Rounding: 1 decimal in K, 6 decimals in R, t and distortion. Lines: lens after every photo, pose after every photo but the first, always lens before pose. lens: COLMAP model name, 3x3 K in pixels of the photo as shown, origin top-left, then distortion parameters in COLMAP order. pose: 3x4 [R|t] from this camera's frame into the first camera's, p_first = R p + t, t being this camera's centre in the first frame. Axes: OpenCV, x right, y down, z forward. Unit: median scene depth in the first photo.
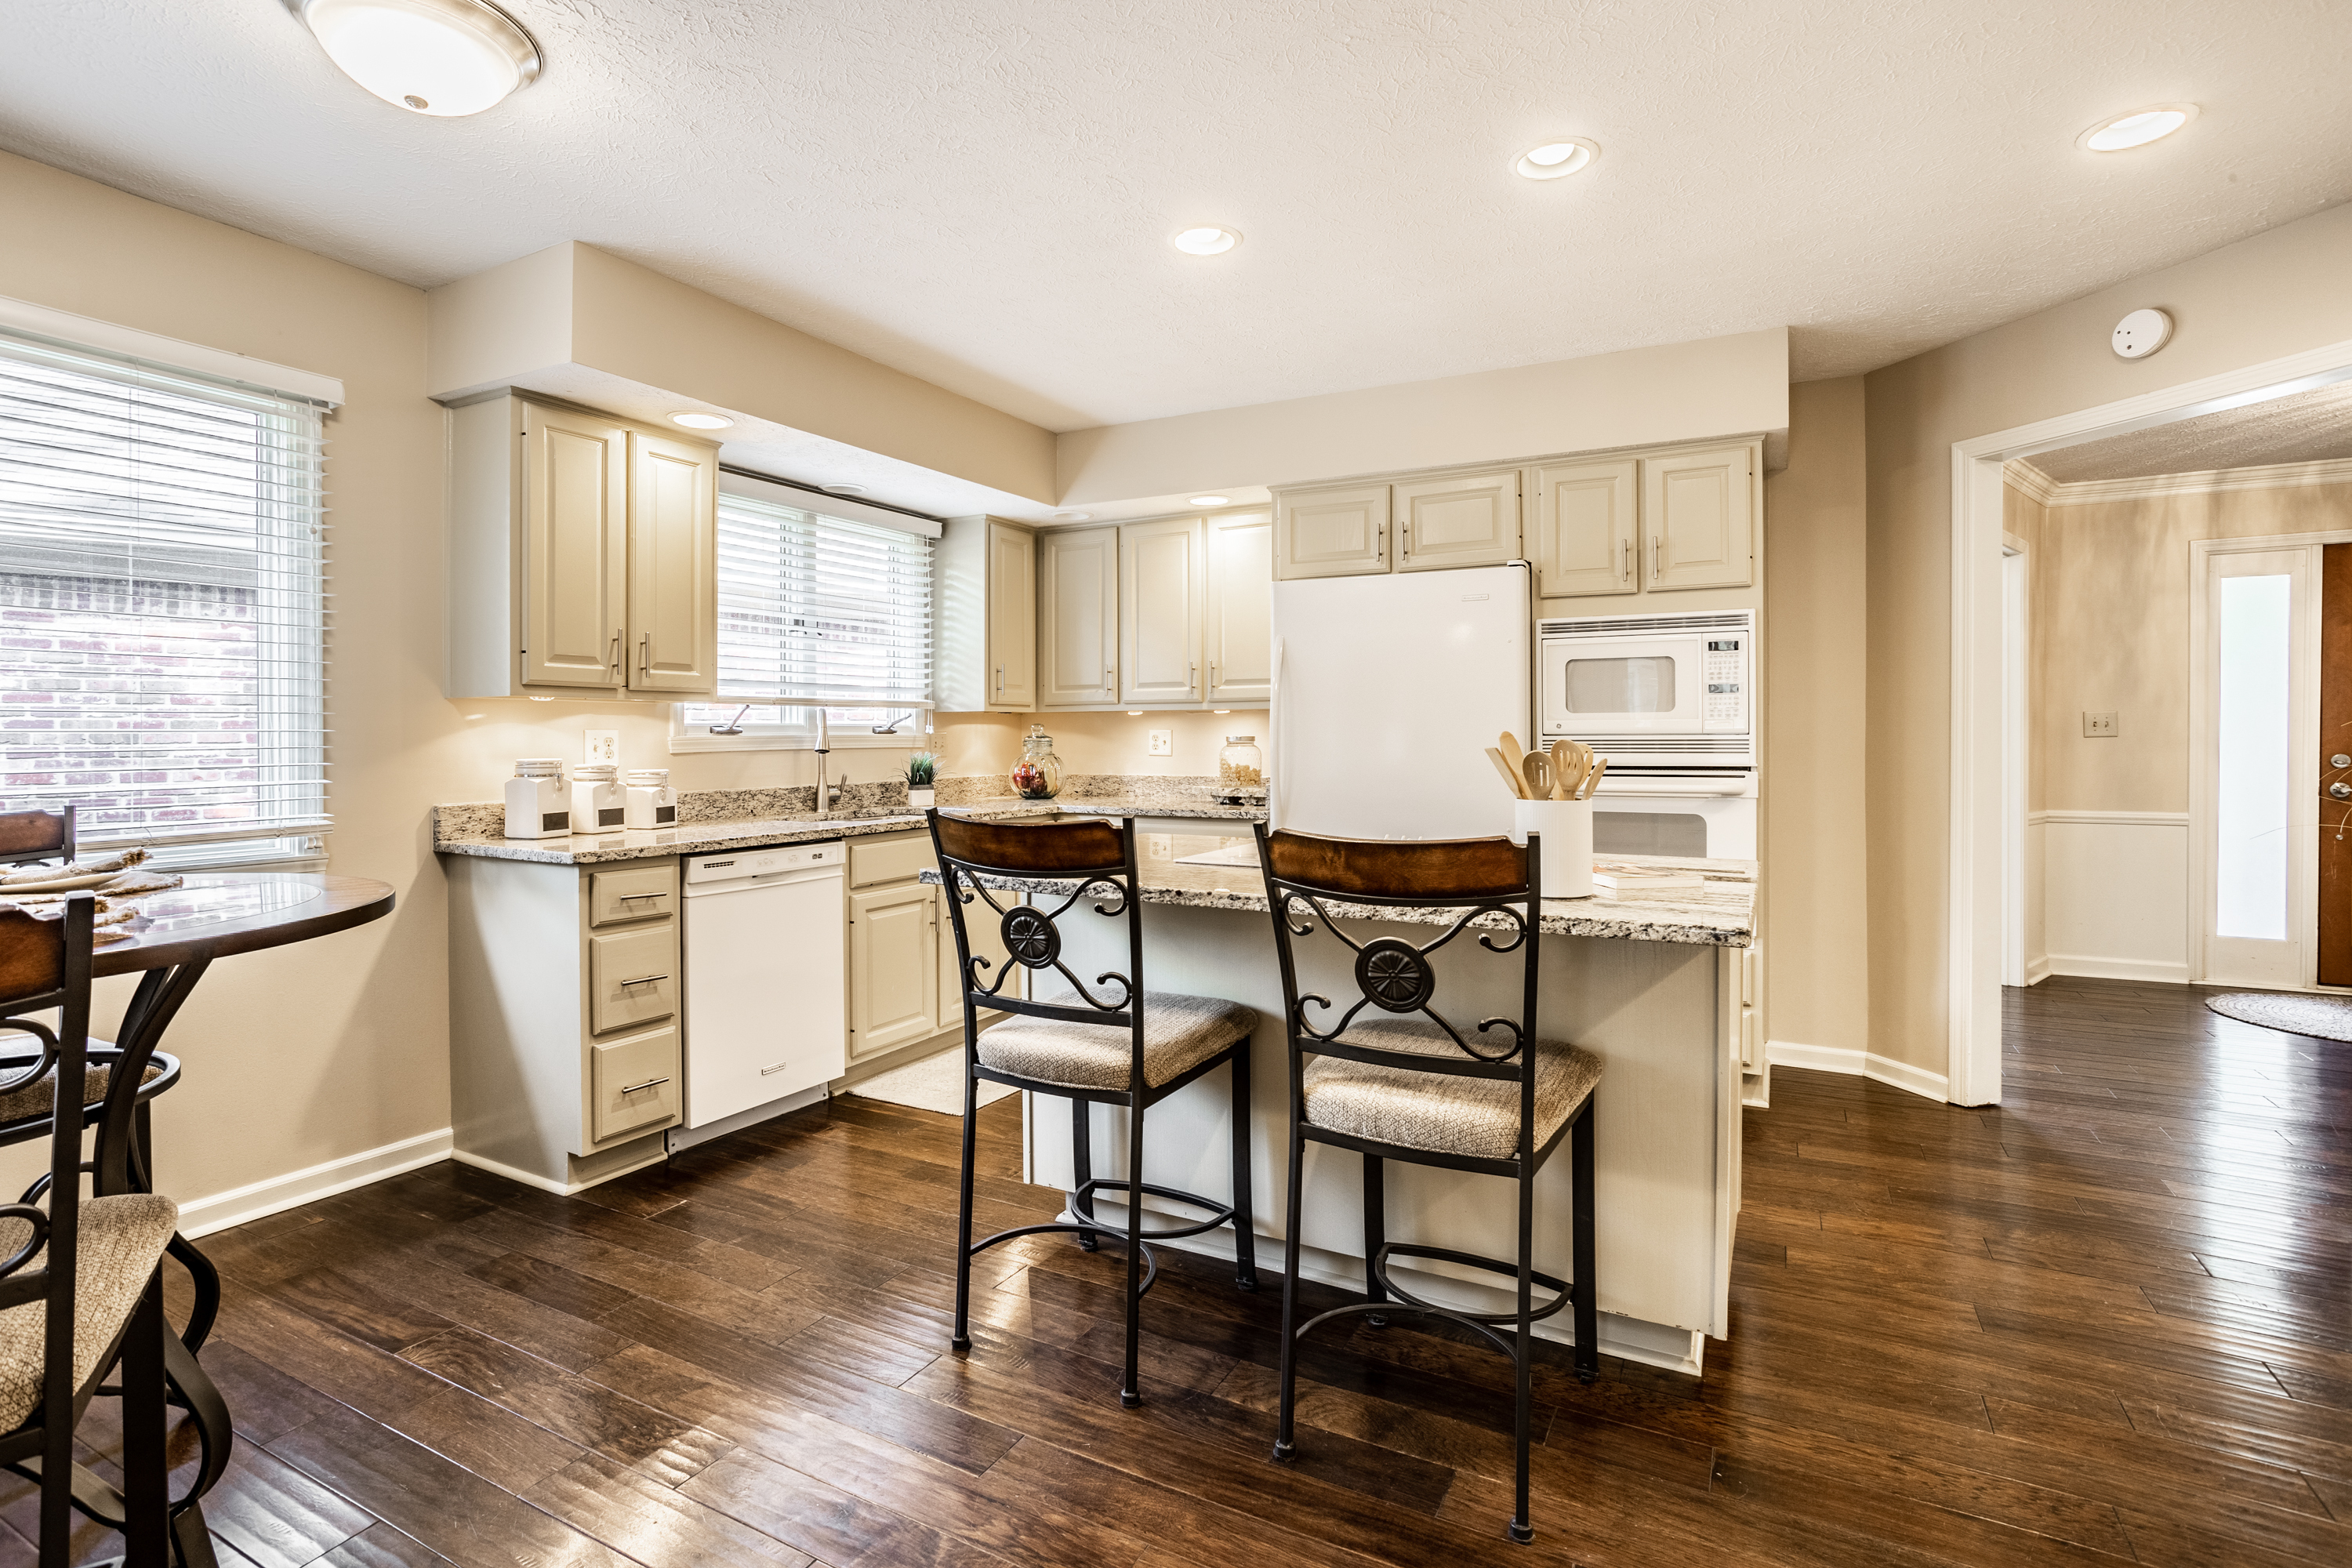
lens RADIAL K [[1163.4, 0, 1160.3], [0, 1163.4, 742.7], [0, 0, 1]] dist [-0.034002, 0.023485]
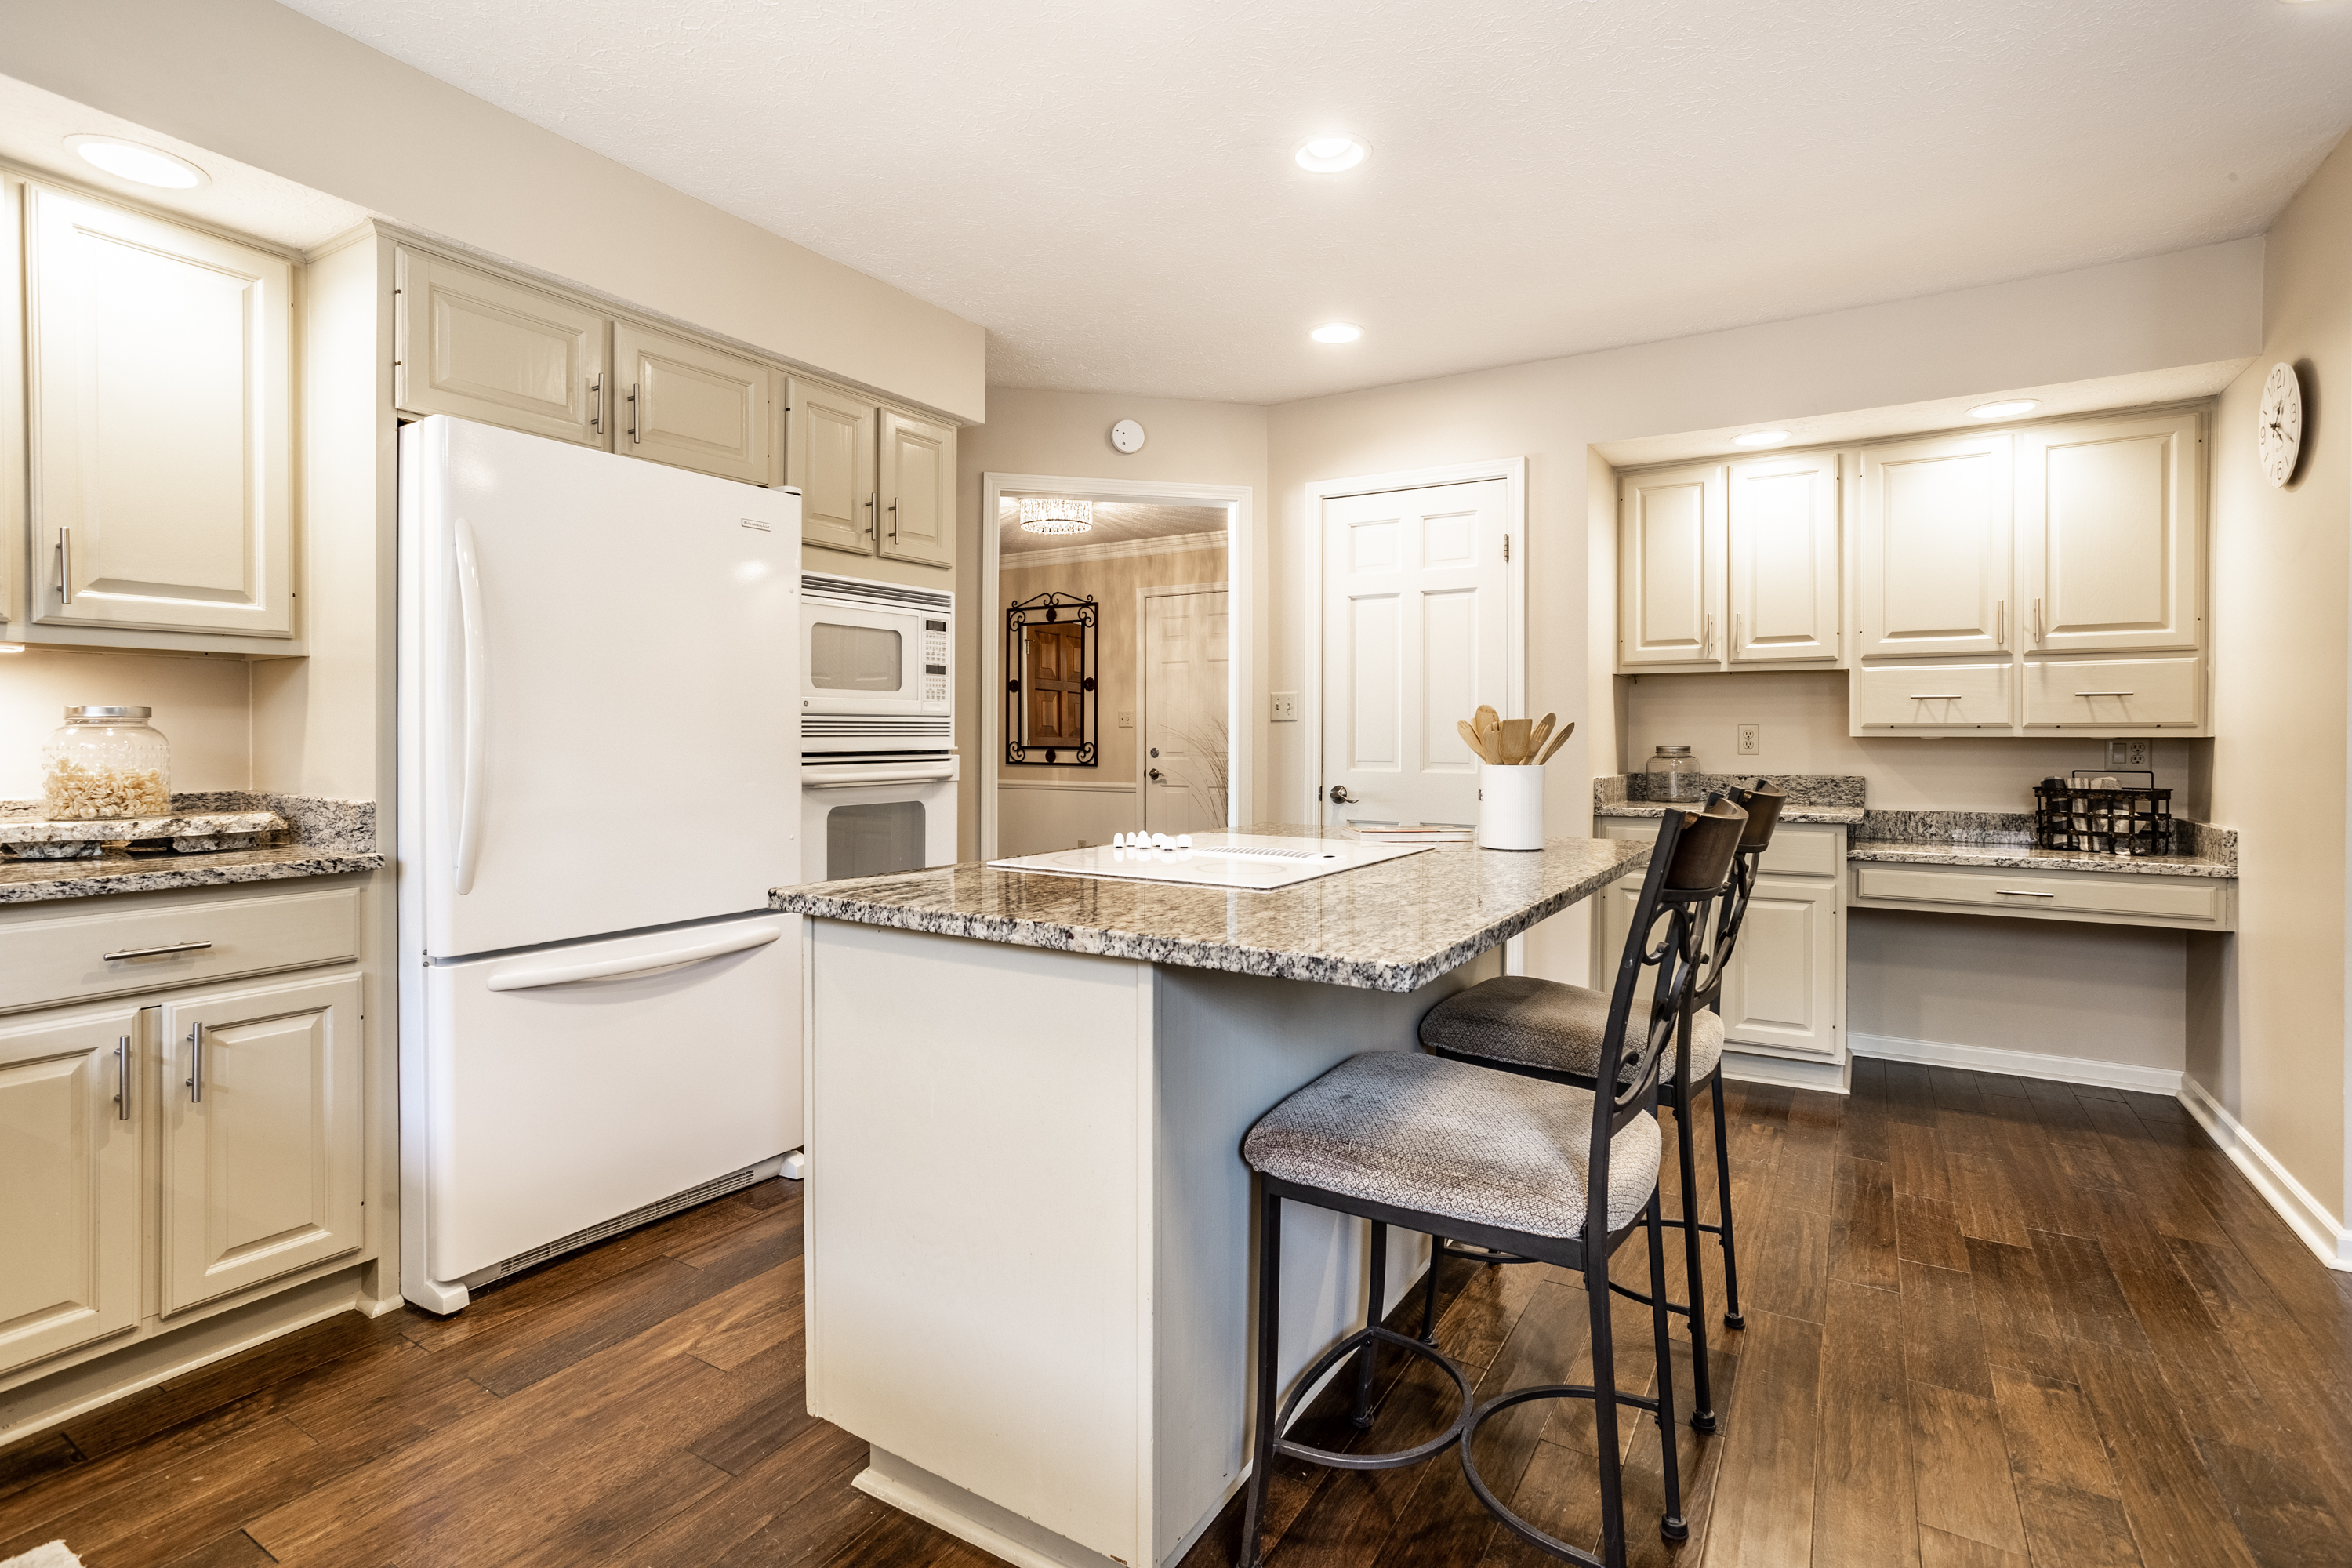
lens RADIAL K [[1163.4, 0, 1151.8], [0, 1163.4, 739.3], [0, 0, 1]] dist [-0.034002, 0.023485]
pose [[0.049242, -0.002250, 0.998784, -0.471165], [0.003650, 0.999991, 0.002073, 0.010093], [-0.998780, 0.003543, 0.049249, 0.751495]]
